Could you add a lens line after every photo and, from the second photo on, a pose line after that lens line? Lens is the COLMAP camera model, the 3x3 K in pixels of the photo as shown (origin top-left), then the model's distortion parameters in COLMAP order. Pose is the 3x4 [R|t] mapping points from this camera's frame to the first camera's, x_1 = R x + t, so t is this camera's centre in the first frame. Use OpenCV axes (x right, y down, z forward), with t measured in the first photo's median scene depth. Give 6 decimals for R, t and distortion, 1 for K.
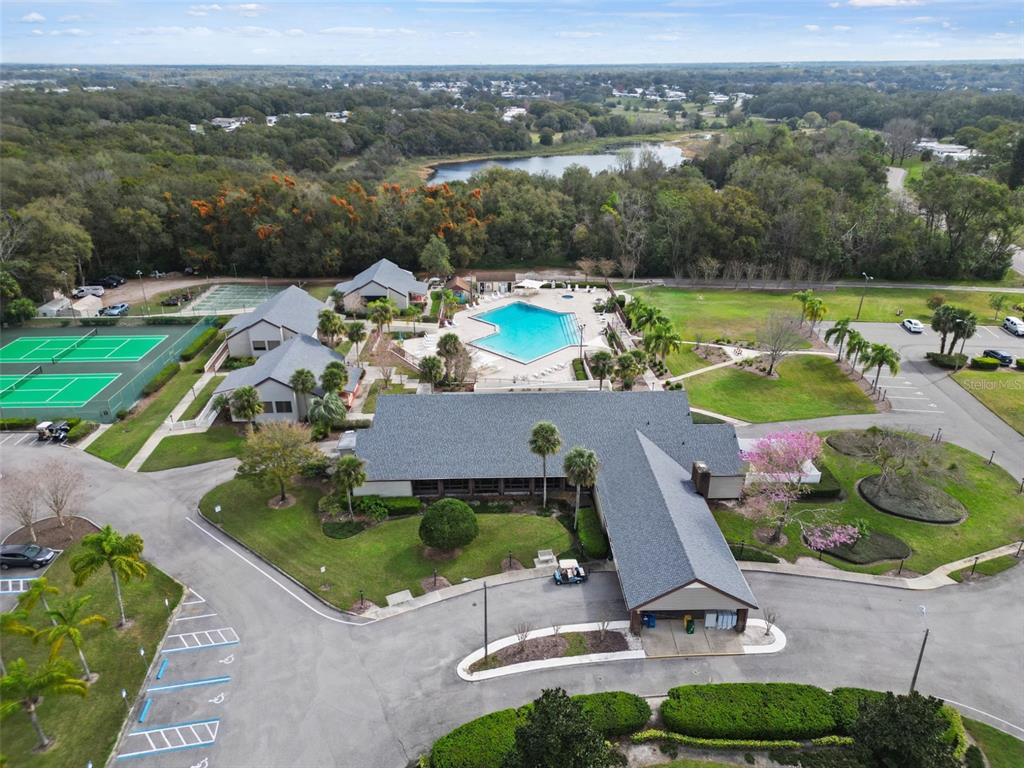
lens RADIAL K [[718.4, 0, 499.8], [0, 718.4, 382.3], [0, 0, 1]] dist [0.044855, -0.000964]
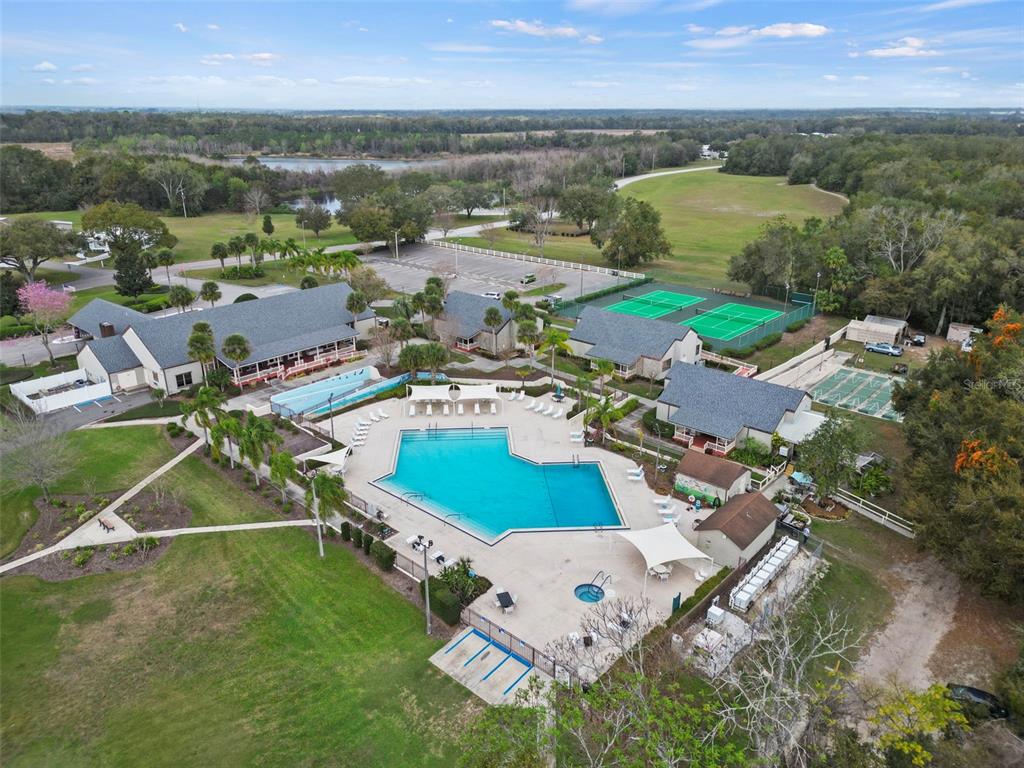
lens RADIAL K [[699.4, 0, 517.0], [0, 699.4, 385.2], [0, 0, 1]] dist [0.019465, -0.005164]
pose [[-0.677591, 0.282926, -0.678840, 0.455245], [-0.282347, 0.752229, 0.595341, -0.555896], [0.679081, 0.595066, -0.429820, 1.384946]]
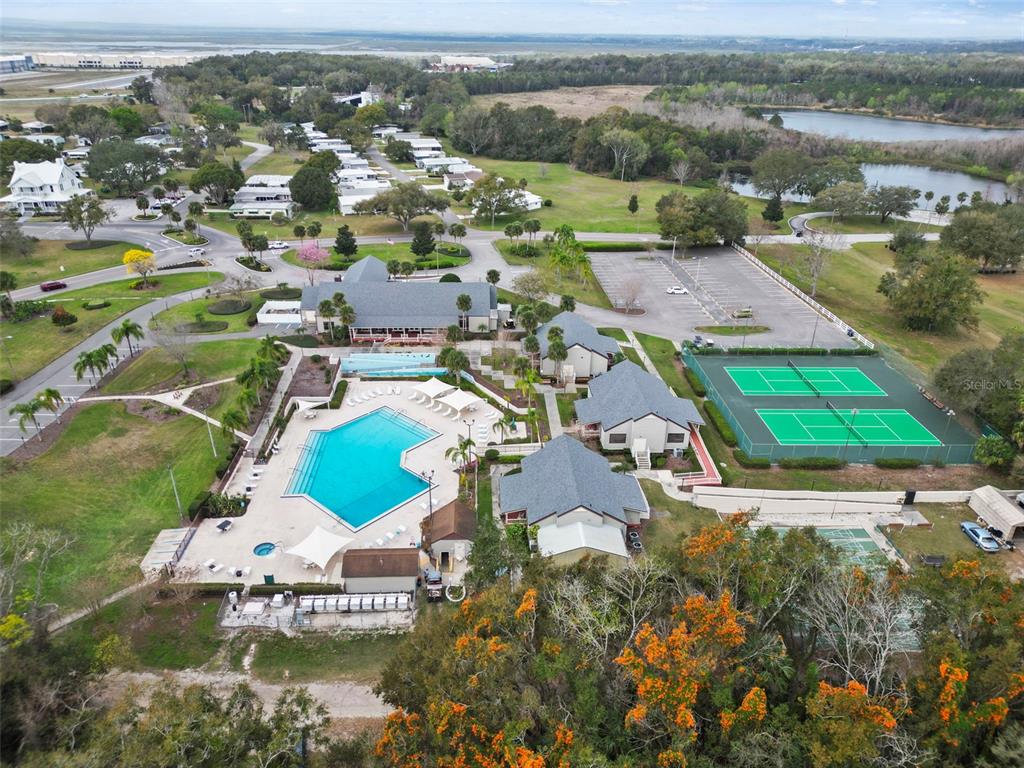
lens RADIAL K [[699.4, 0, 517.0], [0, 699.4, 385.2], [0, 0, 1]] dist [0.019465, -0.005164]
pose [[-0.999538, 0.013825, -0.027050, -0.131295], [-0.011669, 0.647401, 0.762060, -0.833056], [0.028048, 0.762024, -0.646941, 1.645912]]
